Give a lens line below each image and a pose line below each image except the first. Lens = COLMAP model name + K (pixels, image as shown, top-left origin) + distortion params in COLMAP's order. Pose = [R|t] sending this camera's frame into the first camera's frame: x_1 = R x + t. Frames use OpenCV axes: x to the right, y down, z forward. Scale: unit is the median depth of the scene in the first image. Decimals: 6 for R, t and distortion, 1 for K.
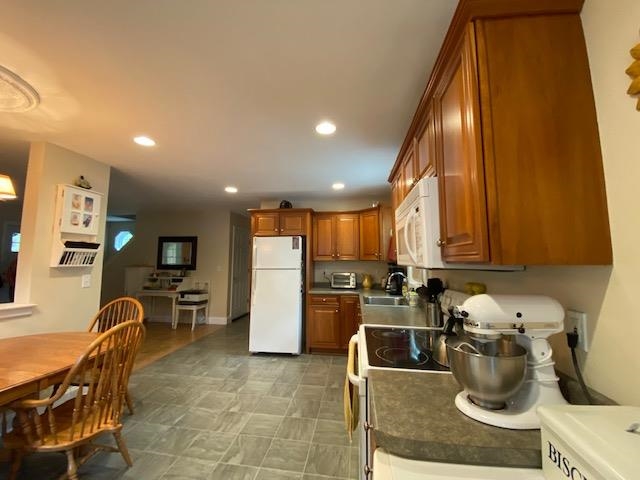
lens RADIAL K [[257.1, 0, 317.1], [0, 257.1, 237.3], [0, 0, 1]] dist [0.038845, -0.034664]
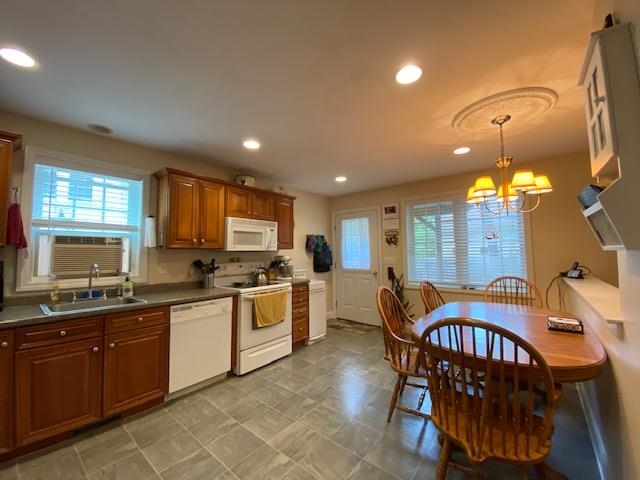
lens RADIAL K [[257.1, 0, 317.1], [0, 257.1, 237.3], [0, 0, 1]] dist [0.038845, -0.034664]
pose [[-0.857287, 0.036698, 0.513528, -0.488797], [-0.037817, 0.990273, -0.133899, 0.106481], [-0.513447, -0.134211, -0.847561, 1.022896]]
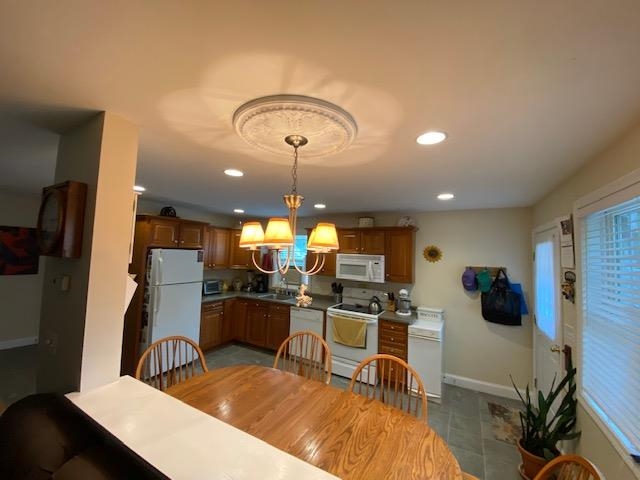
lens RADIAL K [[257.1, 0, 317.1], [0, 257.1, 237.3], [0, 0, 1]] dist [0.038845, -0.034664]
pose [[0.356010, 0.069473, 0.931896, -0.901571], [-0.118118, 0.992580, -0.028873, -0.080820], [-0.926987, -0.099795, 0.361575, 0.186631]]
